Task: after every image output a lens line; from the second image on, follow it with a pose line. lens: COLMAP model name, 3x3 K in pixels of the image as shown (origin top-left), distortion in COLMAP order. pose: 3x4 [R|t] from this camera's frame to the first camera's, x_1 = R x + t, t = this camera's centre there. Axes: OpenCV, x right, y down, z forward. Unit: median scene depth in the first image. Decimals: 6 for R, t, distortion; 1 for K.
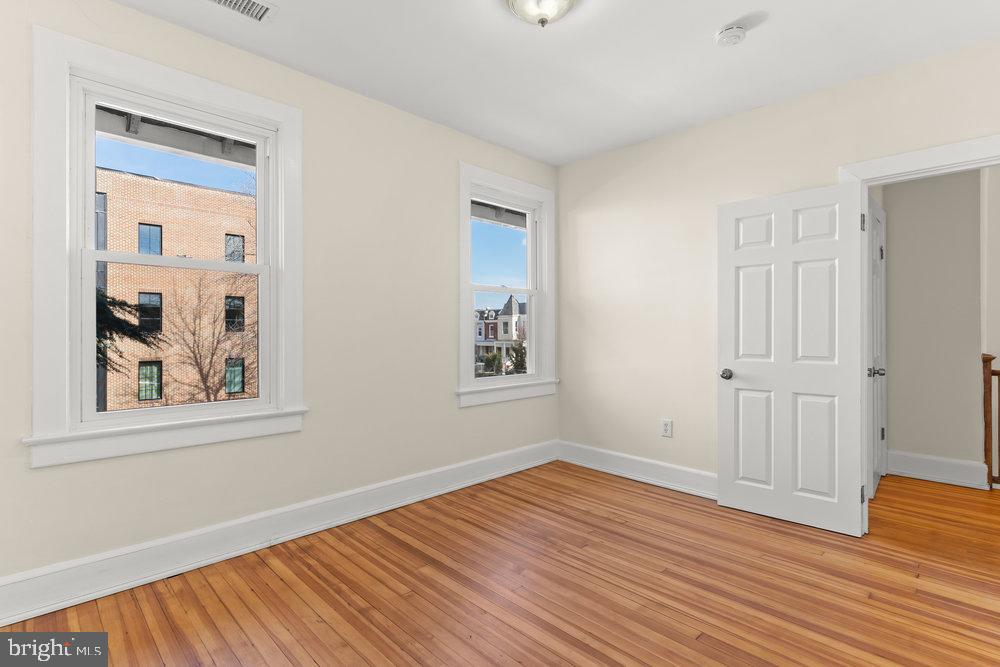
lens RADIAL K [[479.1, 0, 494.2], [0, 479.1, 329.3], [0, 0, 1]] dist [0.002548, 0.000463]
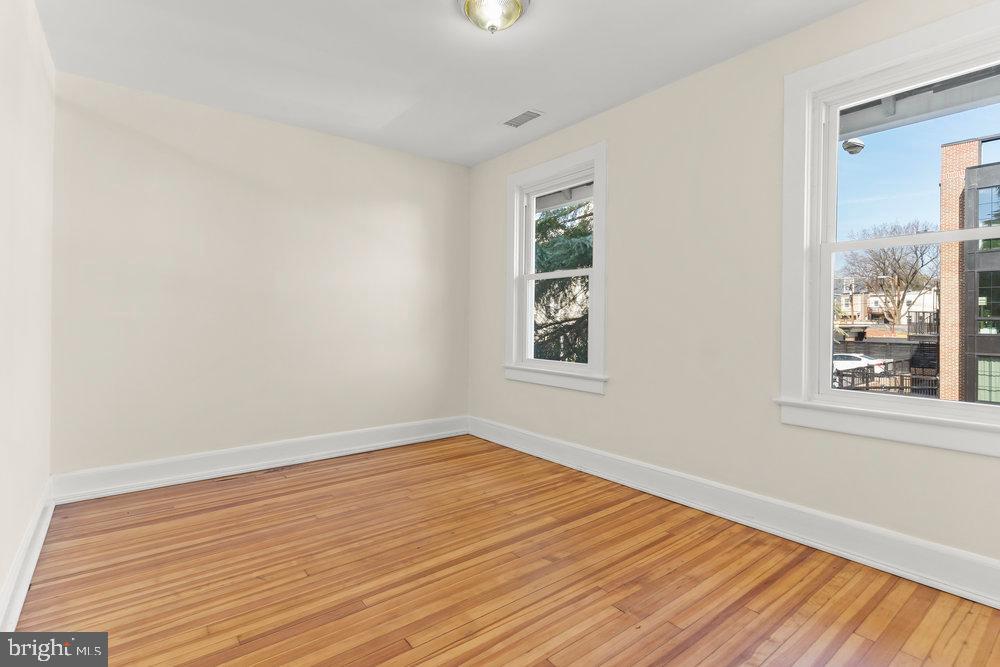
lens RADIAL K [[496.4, 0, 495.4], [0, 496.4, 328.7], [0, 0, 1]] dist [0.027746, -0.000619]
pose [[-0.110659, 0.025538, -0.993530, 0.925836], [0.006896, 0.999665, 0.024927, 0.004898], [0.993835, -0.004093, -0.110798, 0.869923]]
